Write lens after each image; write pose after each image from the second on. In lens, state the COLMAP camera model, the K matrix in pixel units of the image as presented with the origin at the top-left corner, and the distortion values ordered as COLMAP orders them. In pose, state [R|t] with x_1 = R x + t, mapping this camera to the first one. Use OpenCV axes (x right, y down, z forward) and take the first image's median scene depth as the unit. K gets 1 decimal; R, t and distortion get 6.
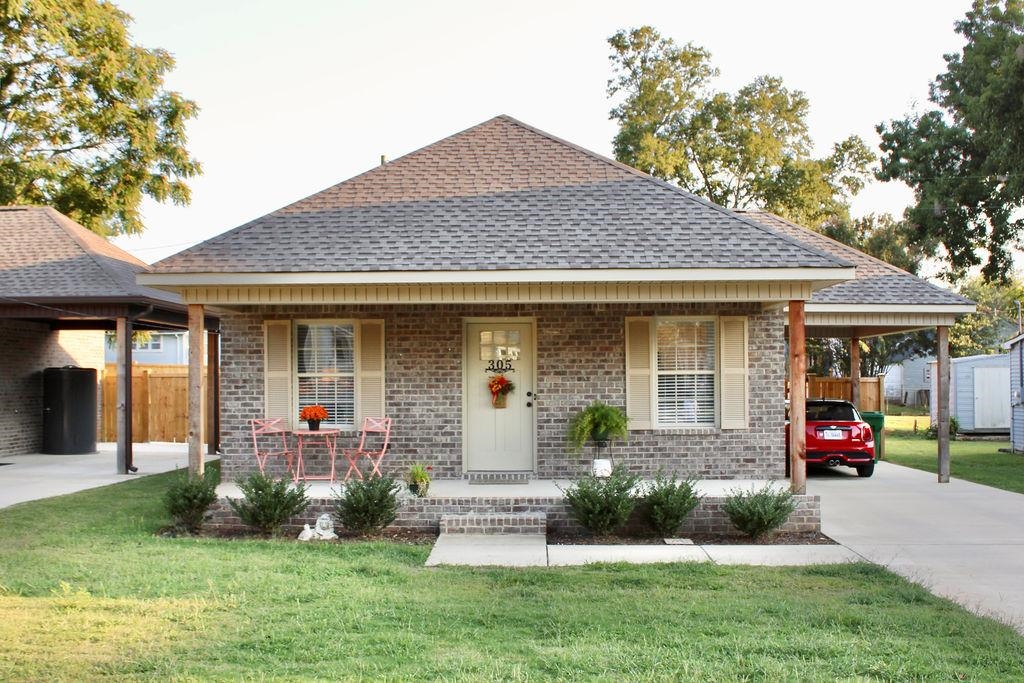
lens RADIAL K [[849.5, 0, 512.2], [0, 849.5, 344.3], [0, 0, 1]] dist [-0.131417, 0.064541]
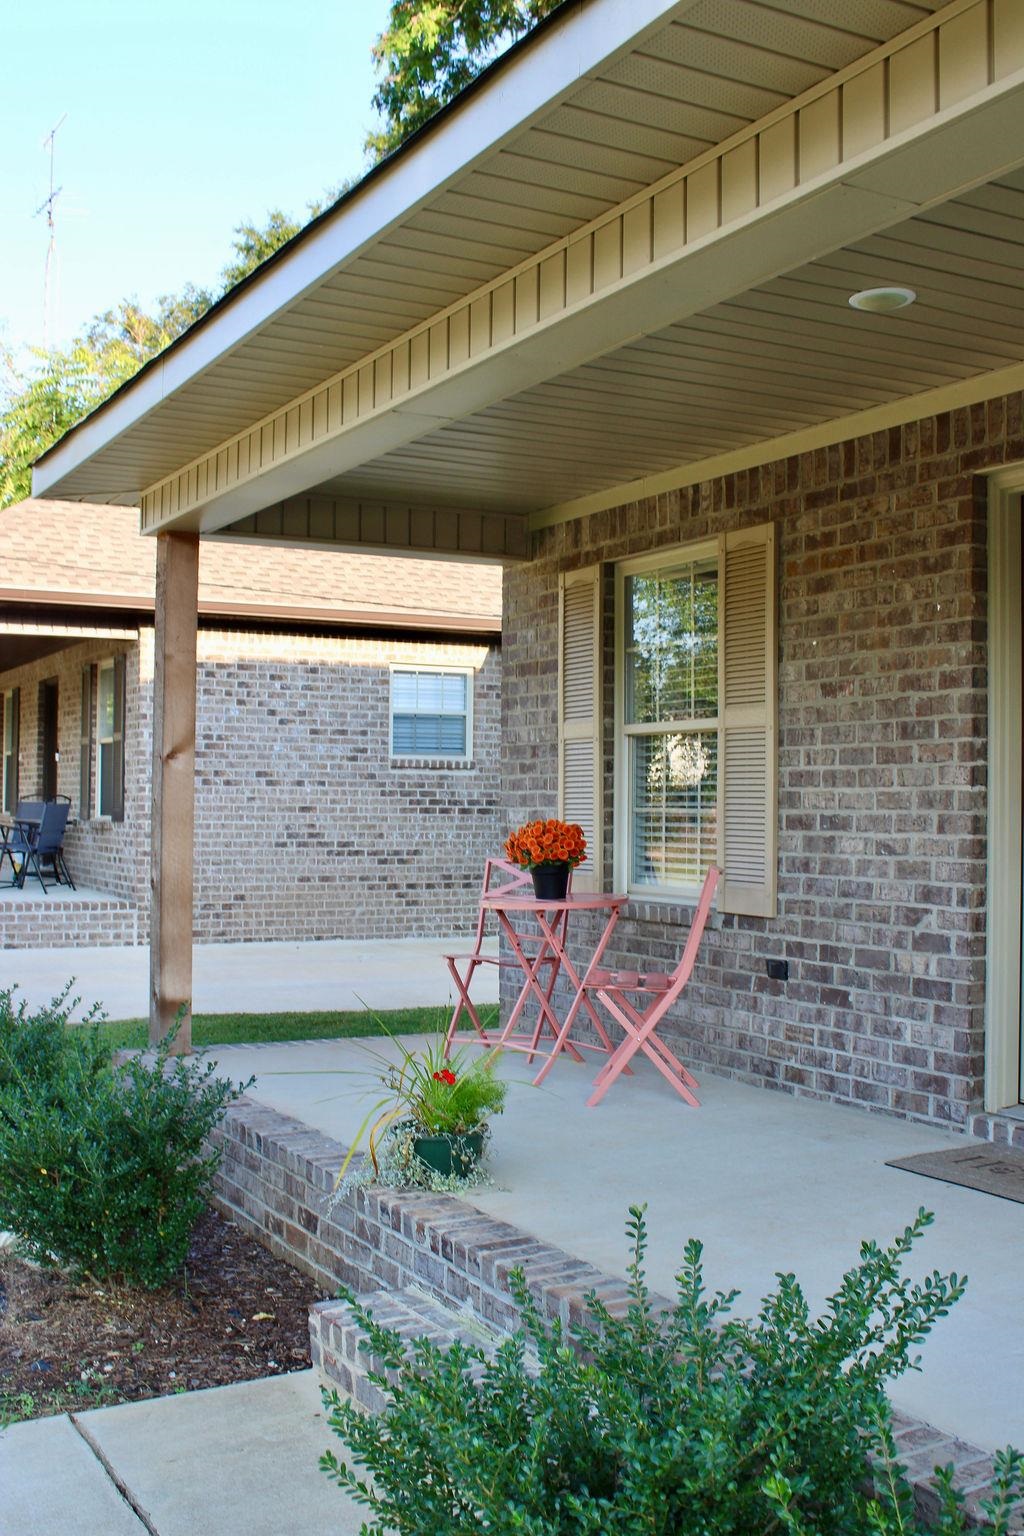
lens RADIAL K [[1621.4, 0, 513.5], [0, 1621.4, 768.5], [0, 0, 1]] dist [-0.022952, 0.000000]
pose [[0.528910, -0.007814, -0.848642, 0.264863], [0.029239, 0.999532, 0.009020, 0.045576], [0.848174, -0.029584, 0.528891, 0.639417]]
